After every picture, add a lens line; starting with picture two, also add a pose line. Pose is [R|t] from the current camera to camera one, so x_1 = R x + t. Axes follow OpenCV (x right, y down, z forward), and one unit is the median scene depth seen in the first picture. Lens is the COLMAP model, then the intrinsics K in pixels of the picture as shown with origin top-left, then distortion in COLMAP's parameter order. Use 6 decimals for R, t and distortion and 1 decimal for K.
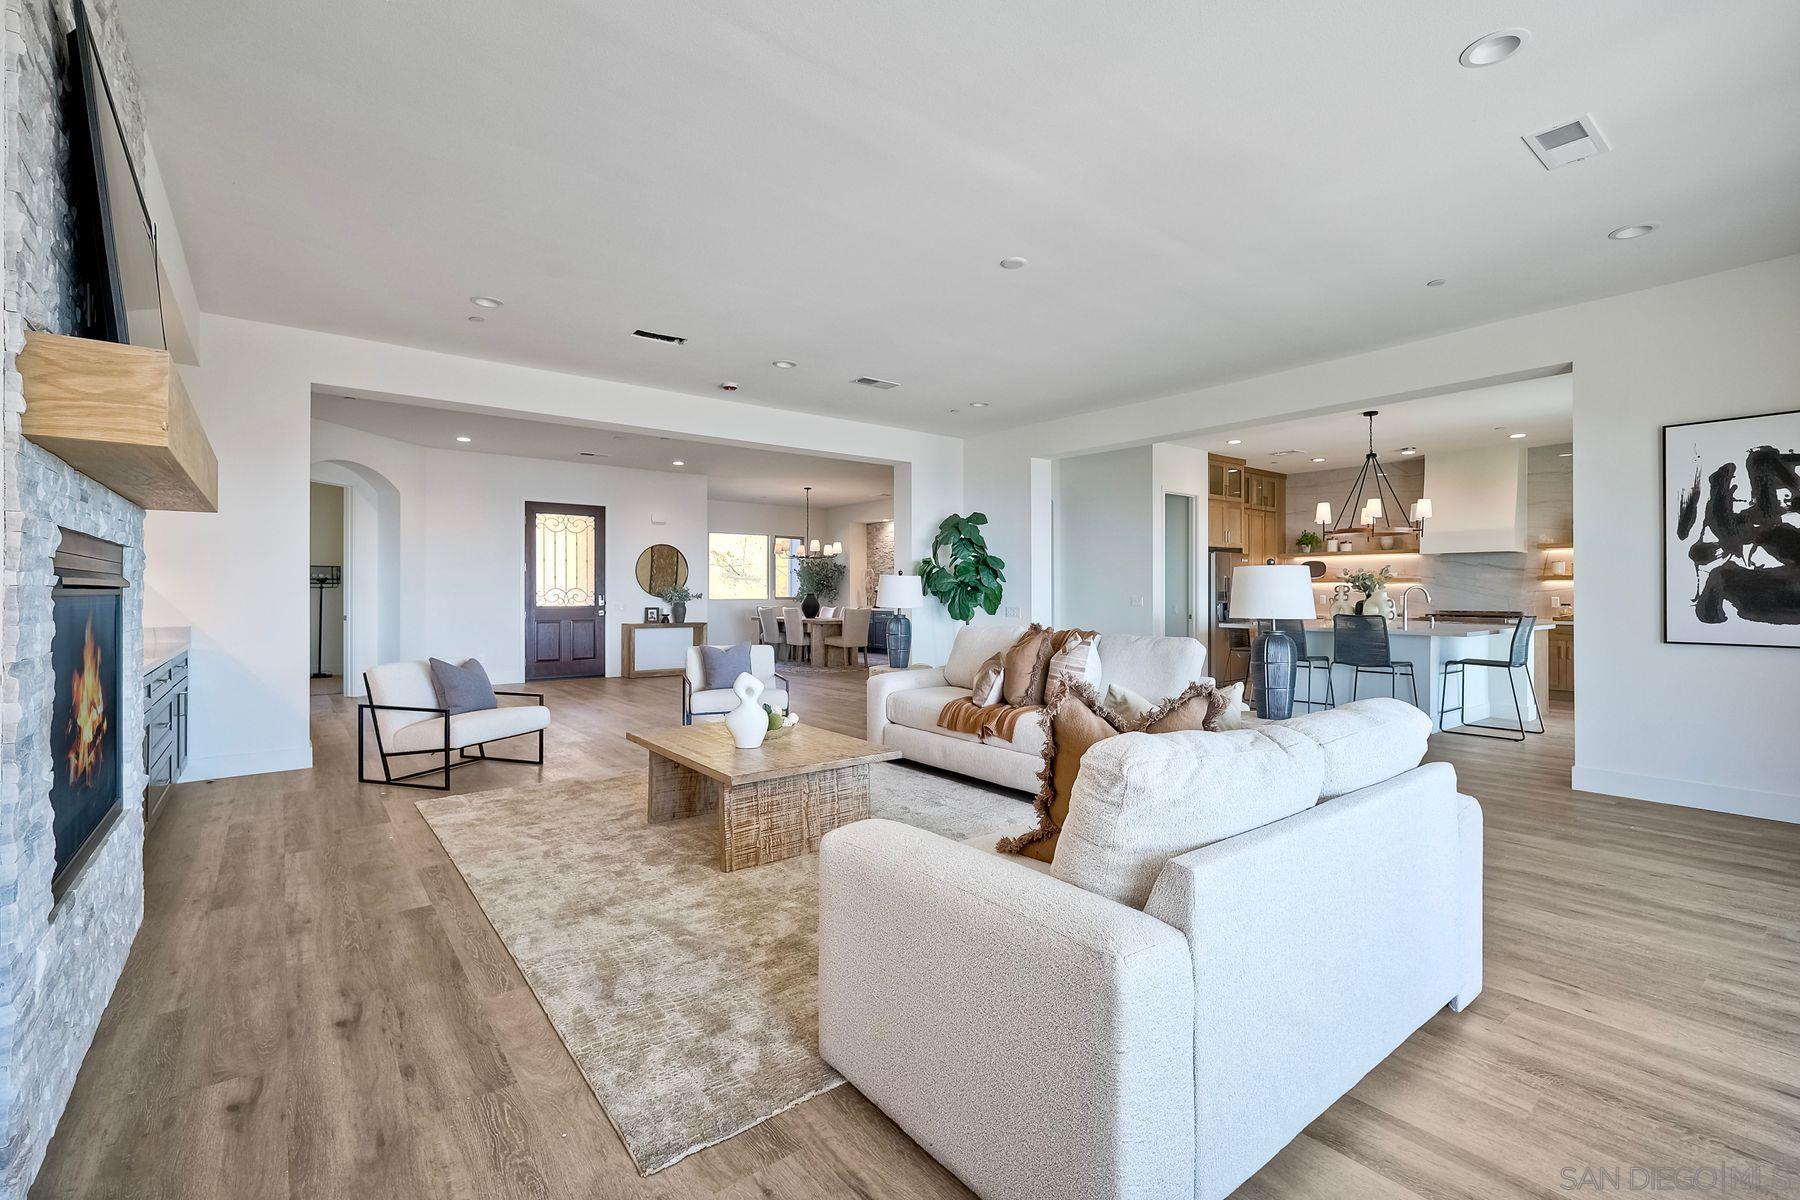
lens RADIAL K [[784.5, 0, 912.2], [0, 784.5, 595.3], [0, 0, 1]] dist [-0.000456, 0.000522]
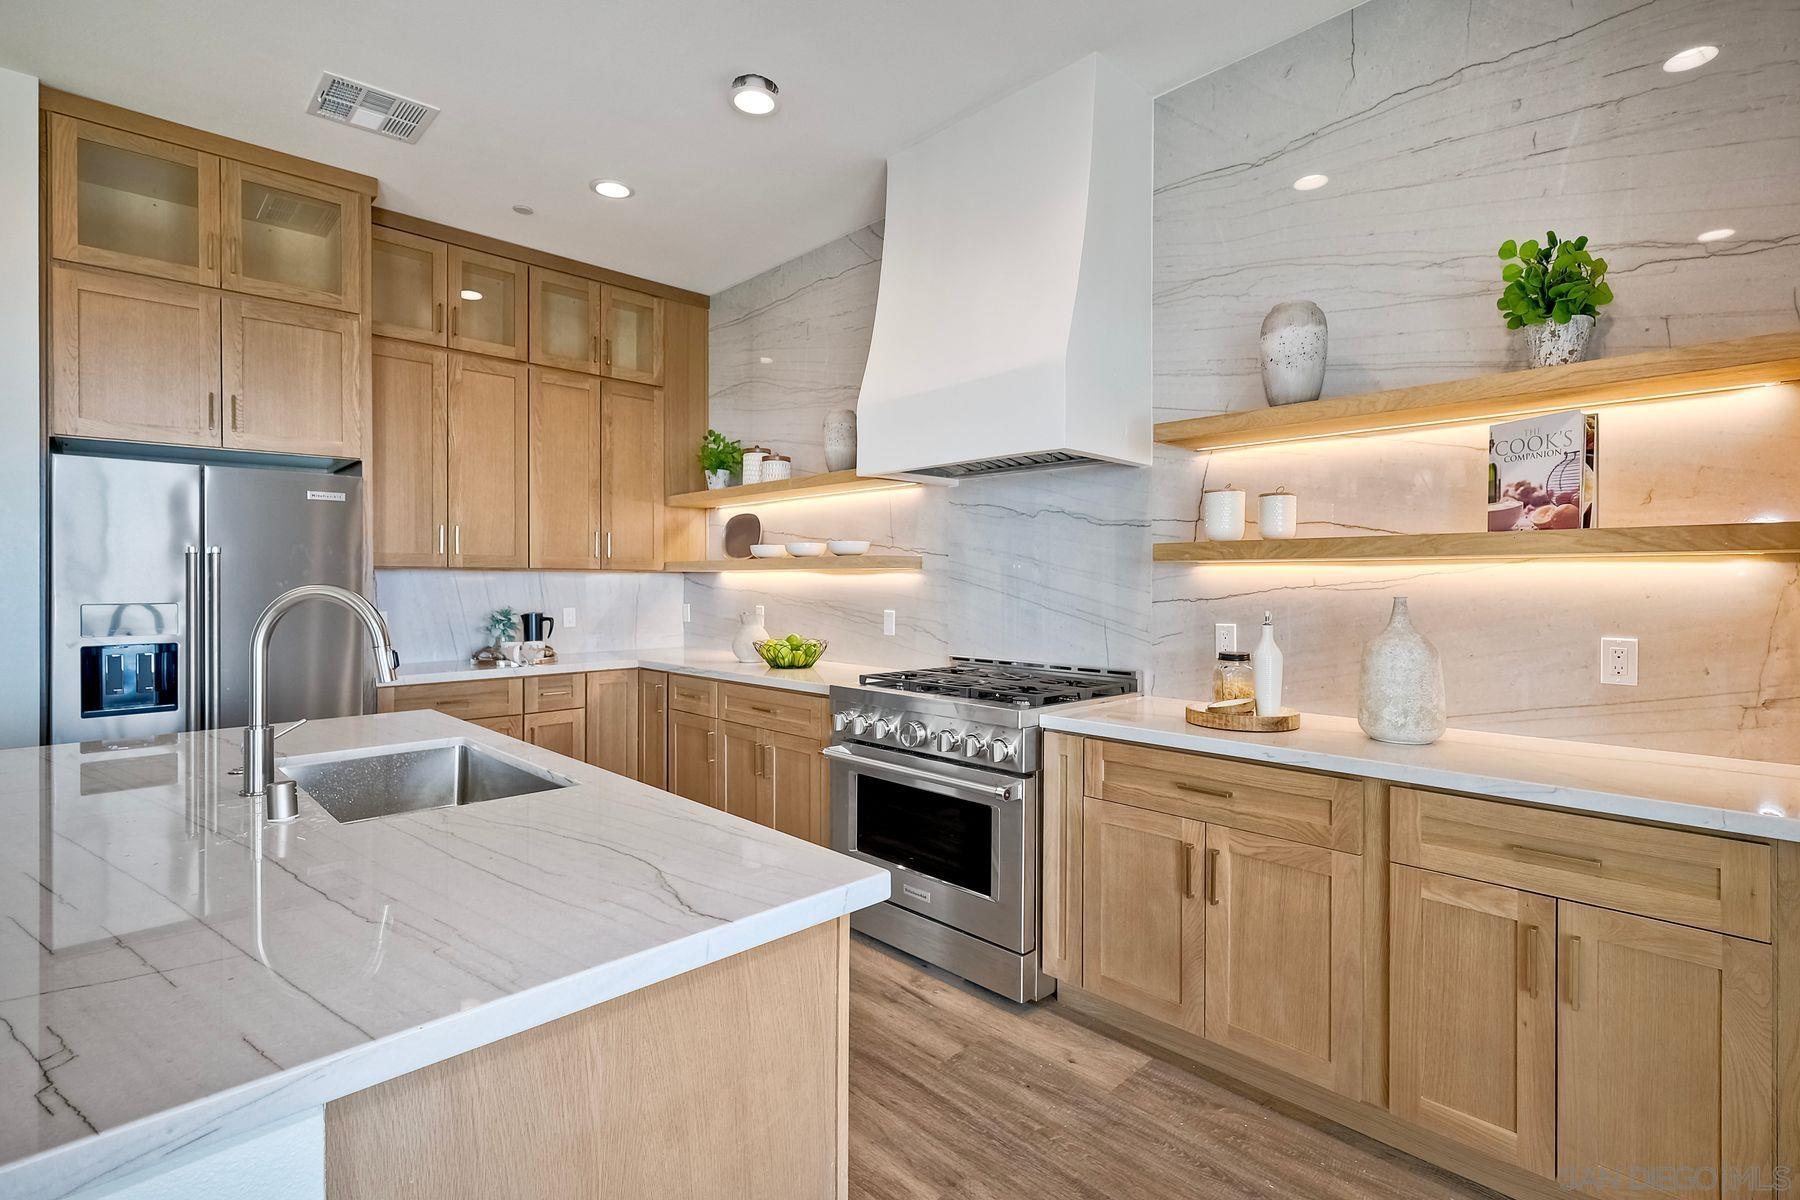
lens RADIAL K [[826.9, 0, 934.0], [0, 826.9, 583.0], [0, 0, 1]] dist [-0.000491, 0.000097]
pose [[0.994436, -0.001231, 0.105332, 0.671480], [0.001266, 0.999999, -0.000274, -0.011402], [-0.105331, 0.000406, 0.994437, 0.705750]]
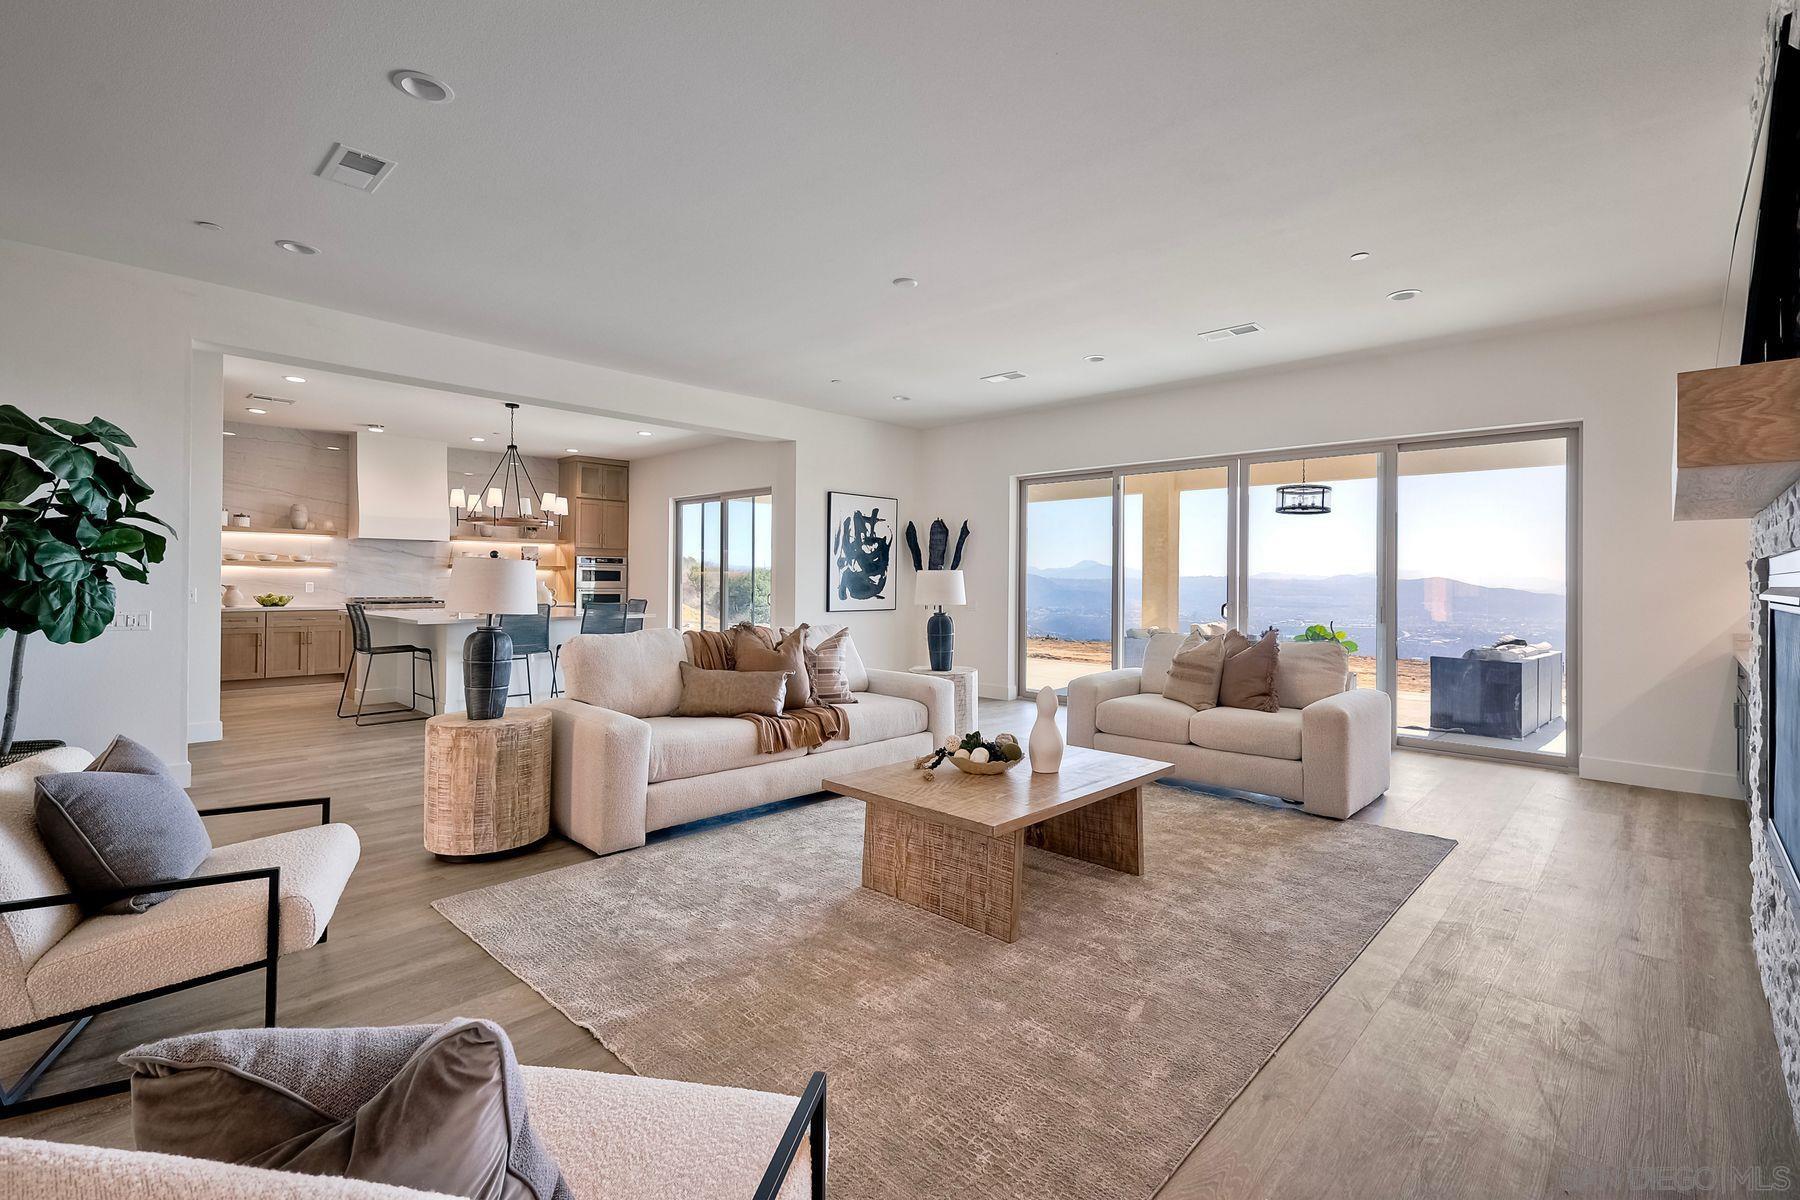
lens RADIAL K [[802.5, 0, 931.6], [0, 802.5, 565.5], [0, 0, 1]] dist [0.000019, -0.000026]
pose [[-0.148331, 0.015827, 0.988811, -0.416942], [-0.005944, 0.999840, -0.016895, -0.007516], [-0.988920, -0.008384, -0.148213, 0.485308]]
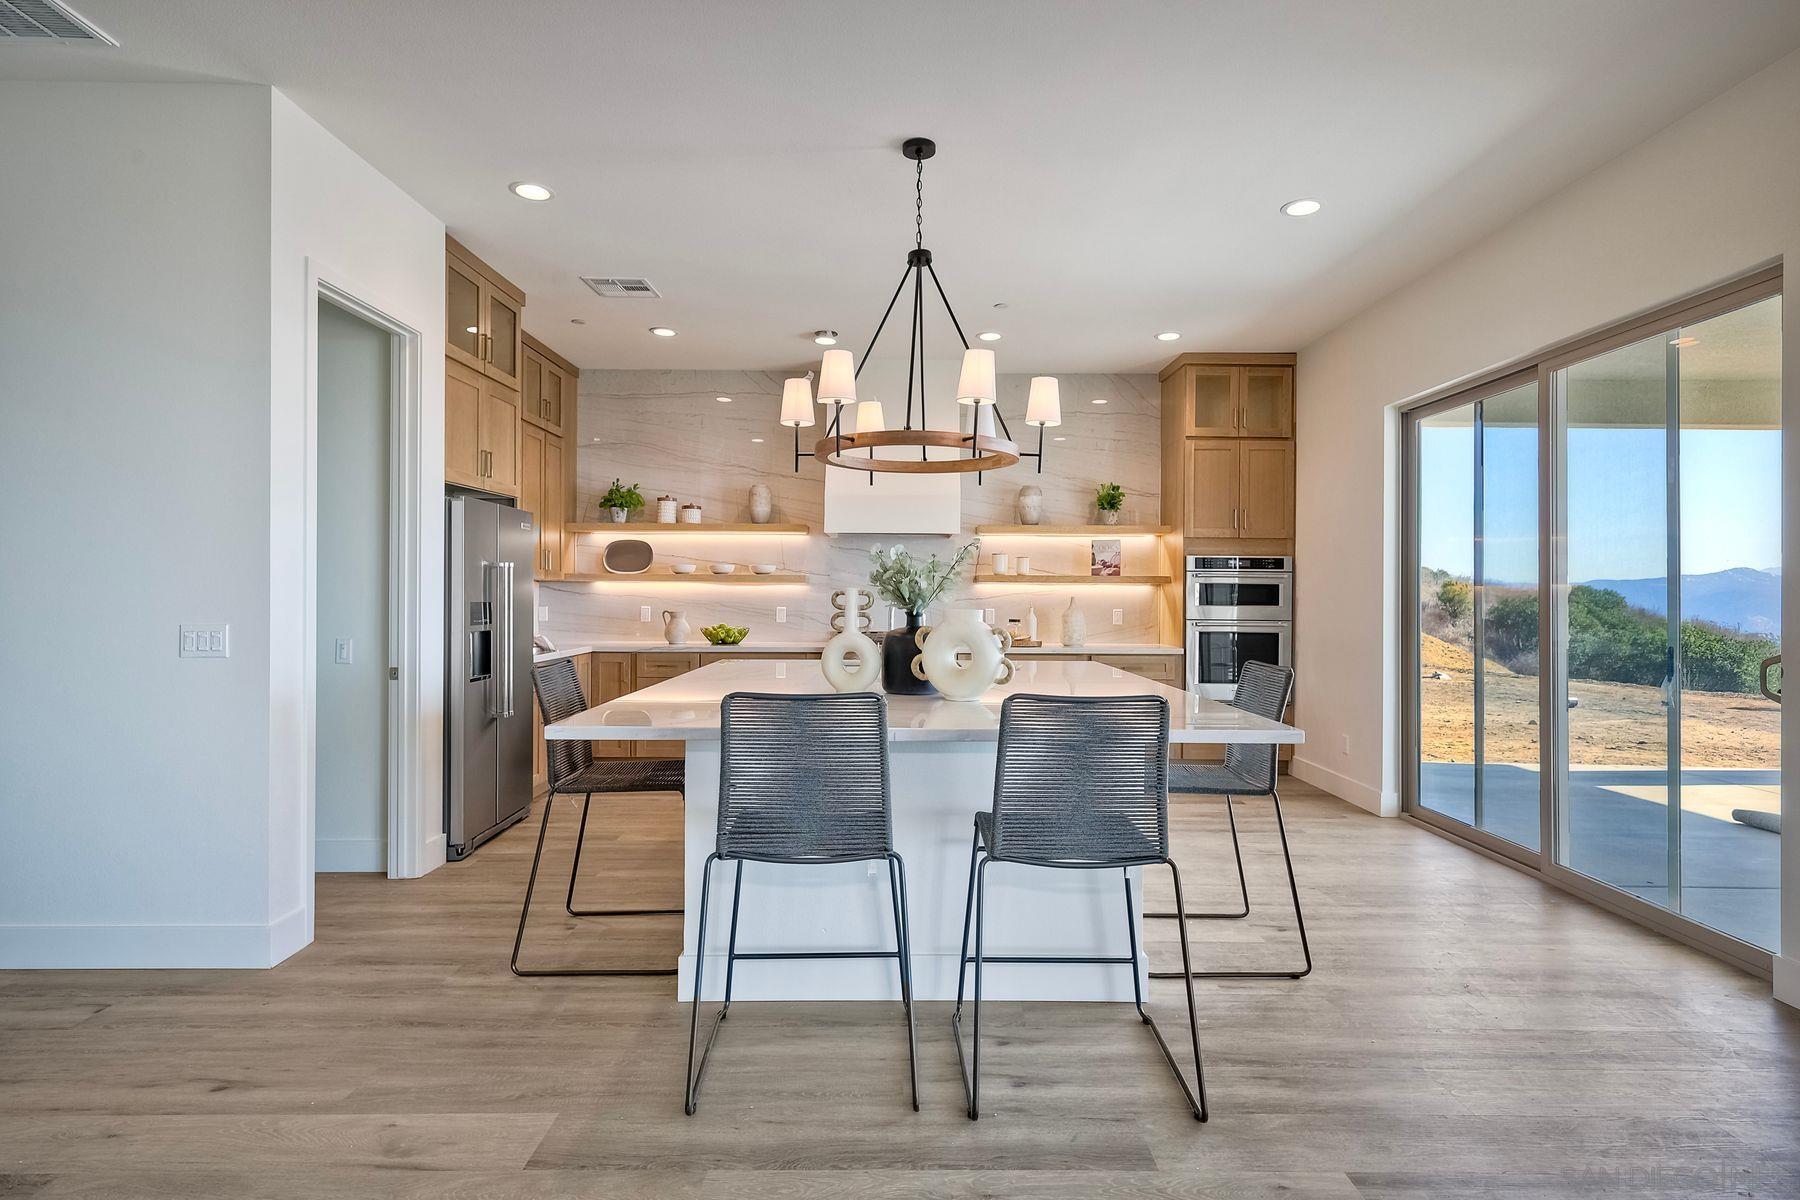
lens RADIAL K [[907.7, 0, 891.3], [0, 907.7, 591.1], [0, 0, 1]] dist [0.002907, 0.000708]
pose [[0.631091, 0.005007, 0.775692, 0.180845], [-0.002632, 0.999987, -0.004313, -0.008622], [-0.775704, 0.000680, 0.631097, 0.575559]]
